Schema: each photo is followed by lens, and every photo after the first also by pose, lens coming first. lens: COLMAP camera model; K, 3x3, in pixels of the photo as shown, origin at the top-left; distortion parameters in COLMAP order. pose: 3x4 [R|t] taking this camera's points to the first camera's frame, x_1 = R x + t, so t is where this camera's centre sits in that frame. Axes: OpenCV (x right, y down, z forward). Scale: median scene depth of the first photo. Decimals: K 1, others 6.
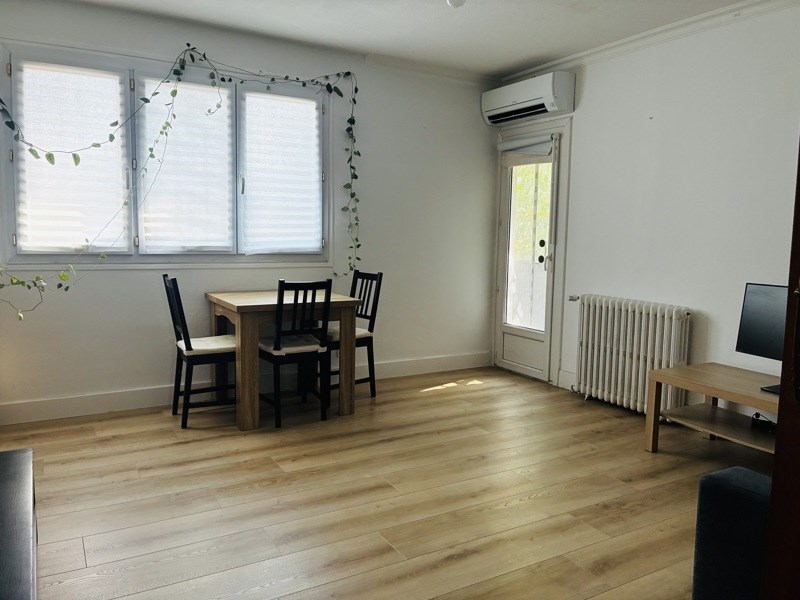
lens RADIAL K [[599.4, 0, 400.0], [0, 599.4, 300.0], [0, 0, 1]] dist [0.006210, 0.002581]
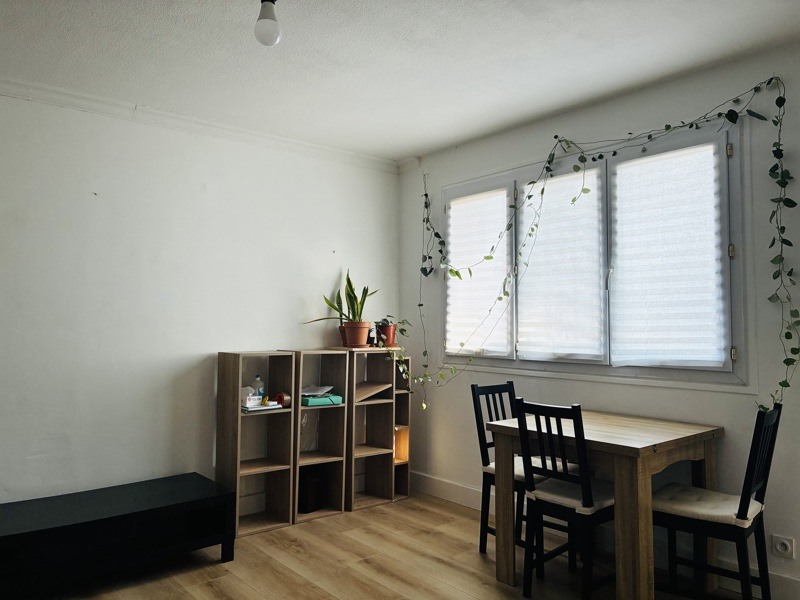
lens RADIAL K [[599.4, 0, 400.0], [0, 599.4, 300.0], [0, 0, 1]] dist [0.006210, 0.002581]
pose [[0.183767, -0.061461, -0.981047, 0.480539], [-0.113596, 0.990029, -0.083302, -0.067053], [0.976384, 0.126751, 0.174952, 0.608694]]
